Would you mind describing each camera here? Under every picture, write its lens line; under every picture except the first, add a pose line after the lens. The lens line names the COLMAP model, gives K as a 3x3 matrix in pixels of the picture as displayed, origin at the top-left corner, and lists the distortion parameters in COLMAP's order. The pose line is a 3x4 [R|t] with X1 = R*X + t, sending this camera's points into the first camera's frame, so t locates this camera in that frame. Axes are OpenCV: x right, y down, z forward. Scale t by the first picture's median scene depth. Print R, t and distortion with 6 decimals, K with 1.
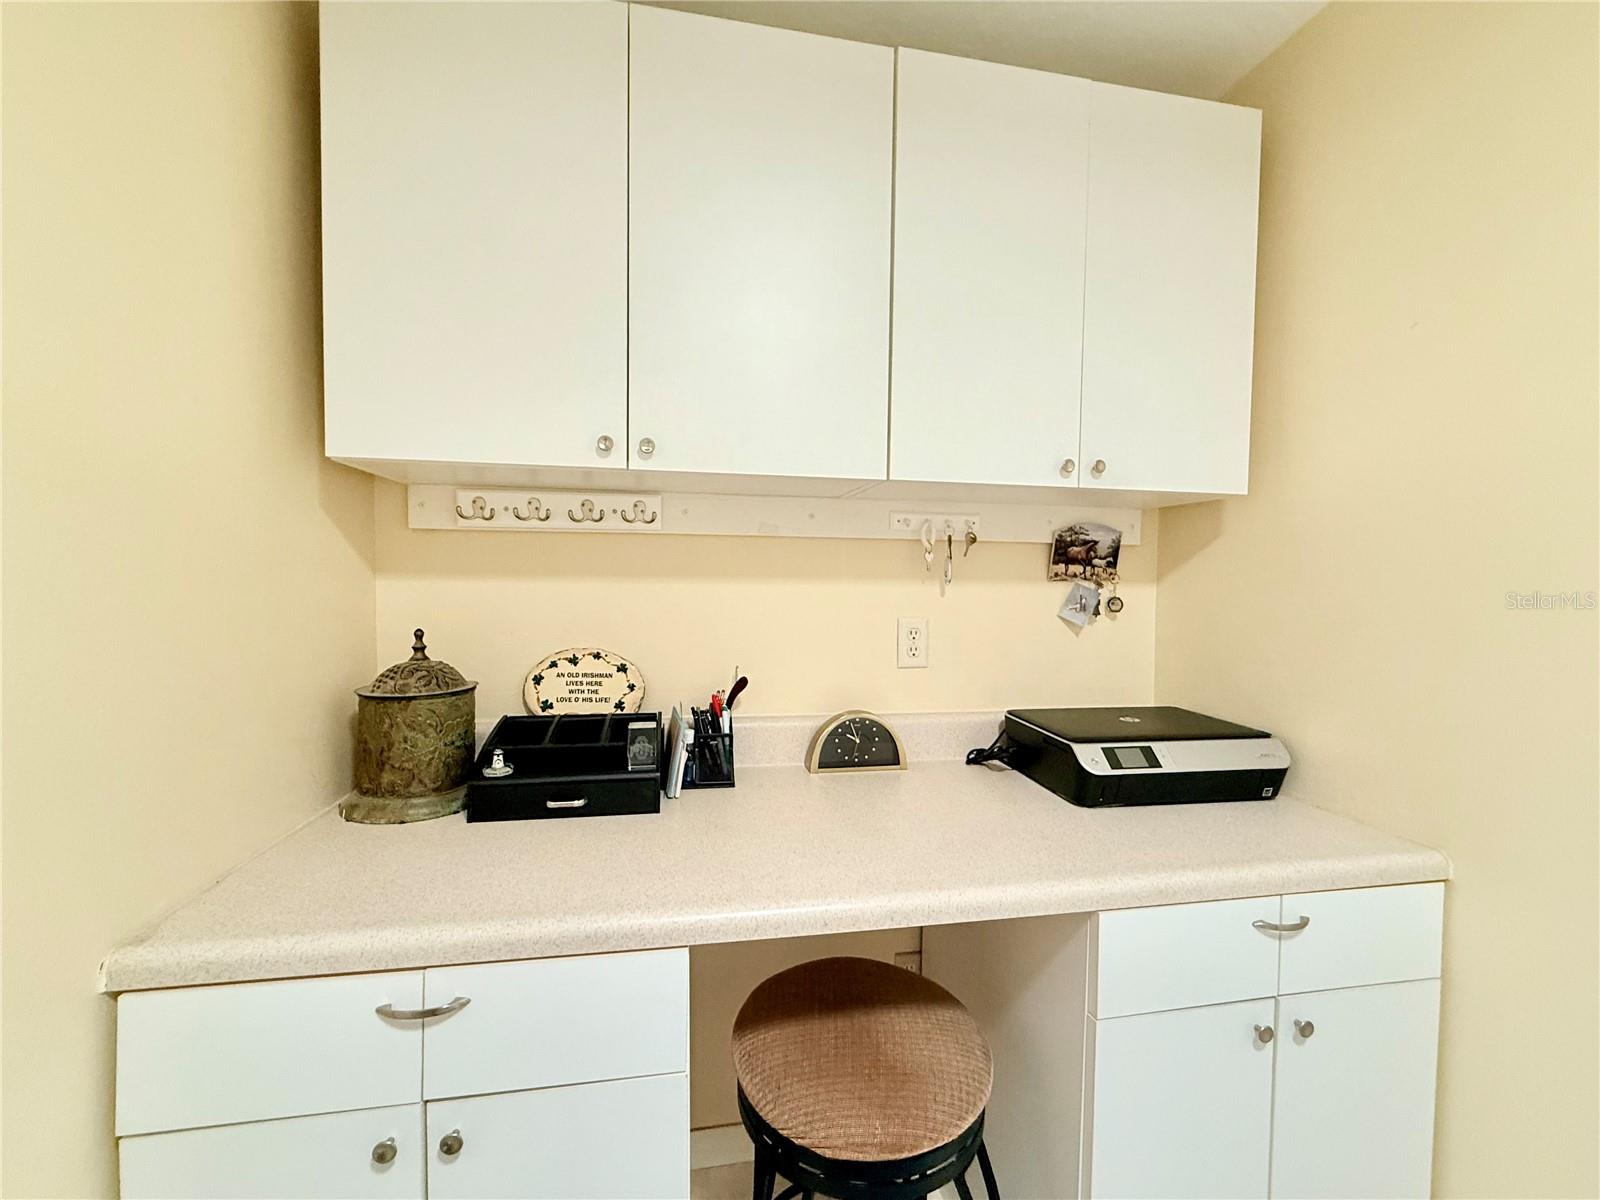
lens RADIAL K [[638.0, 0, 796.7], [0, 638.0, 599.3], [0, 0, 1]] dist [-0.001691, 0.000360]
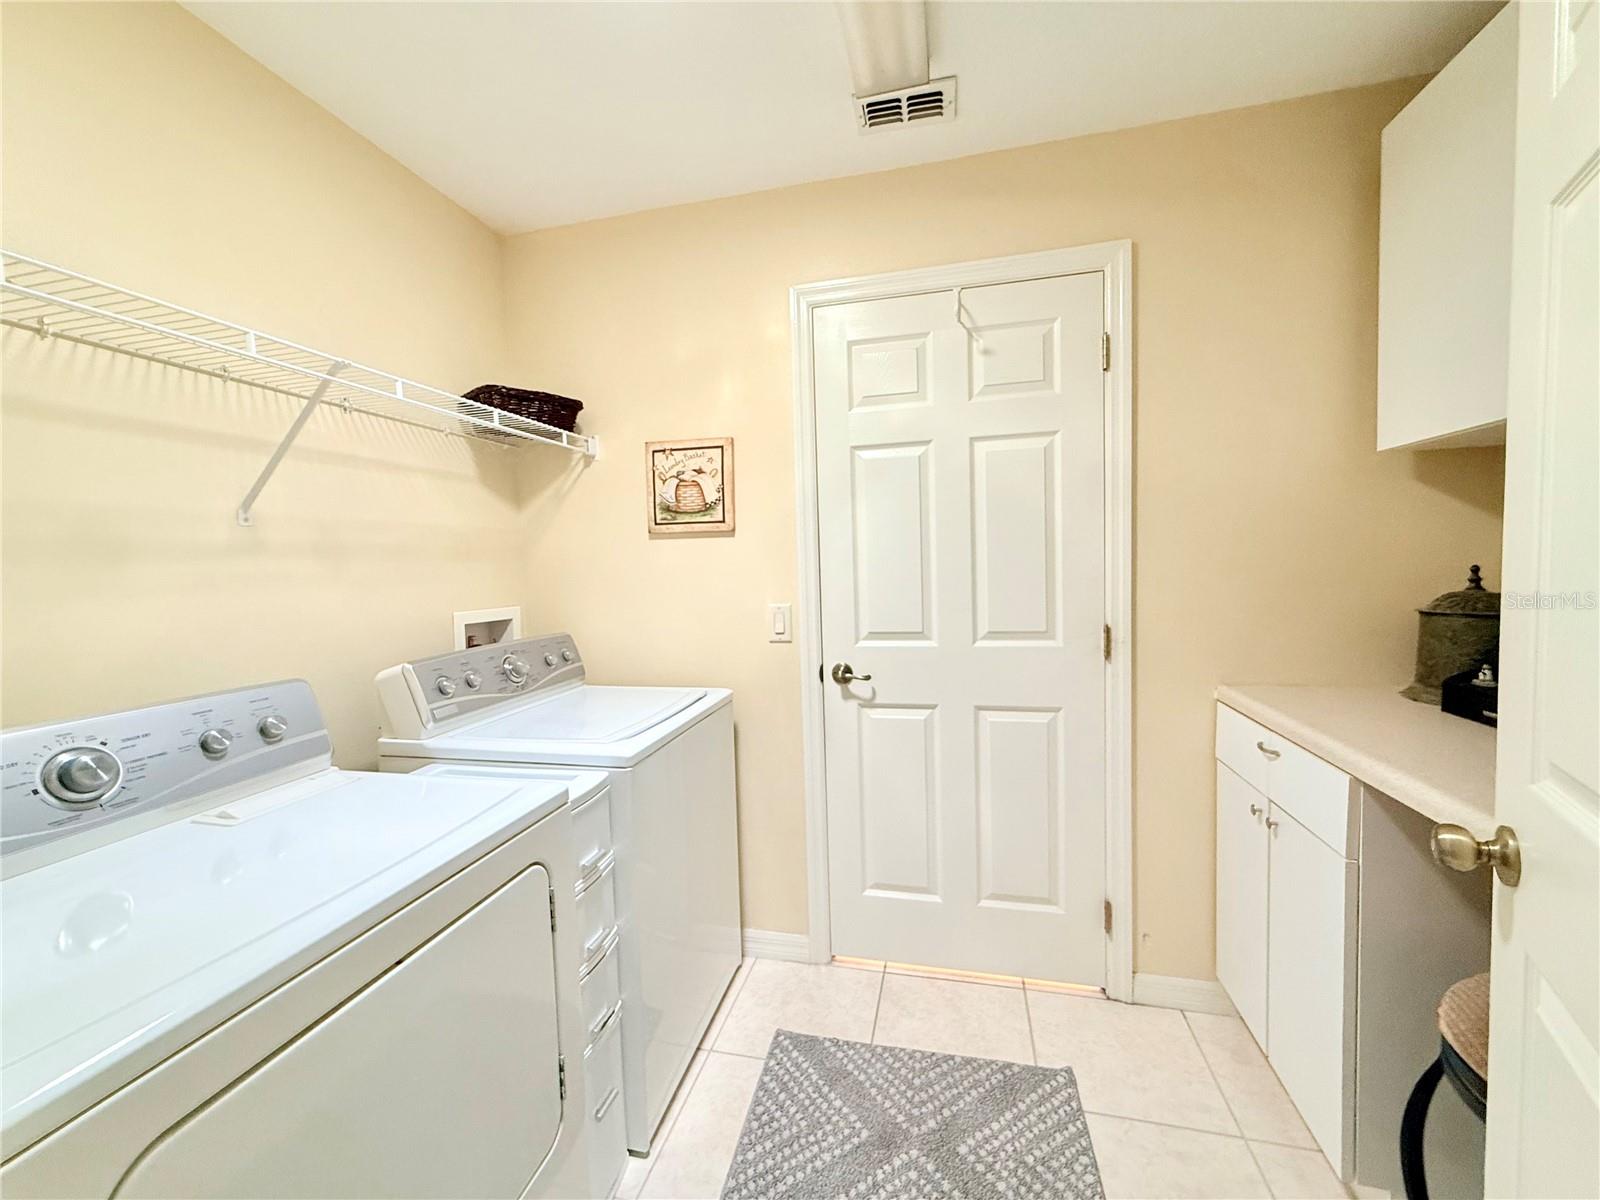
lens RADIAL K [[638.0, 0, 796.7], [0, 638.0, 599.3], [0, 0, 1]] dist [-0.001691, 0.000360]
pose [[-0.397826, 0.043920, -0.916409, 1.130796], [-0.007593, 0.998662, 0.051158, 0.062860], [0.917429, 0.027310, -0.396961, 0.287606]]
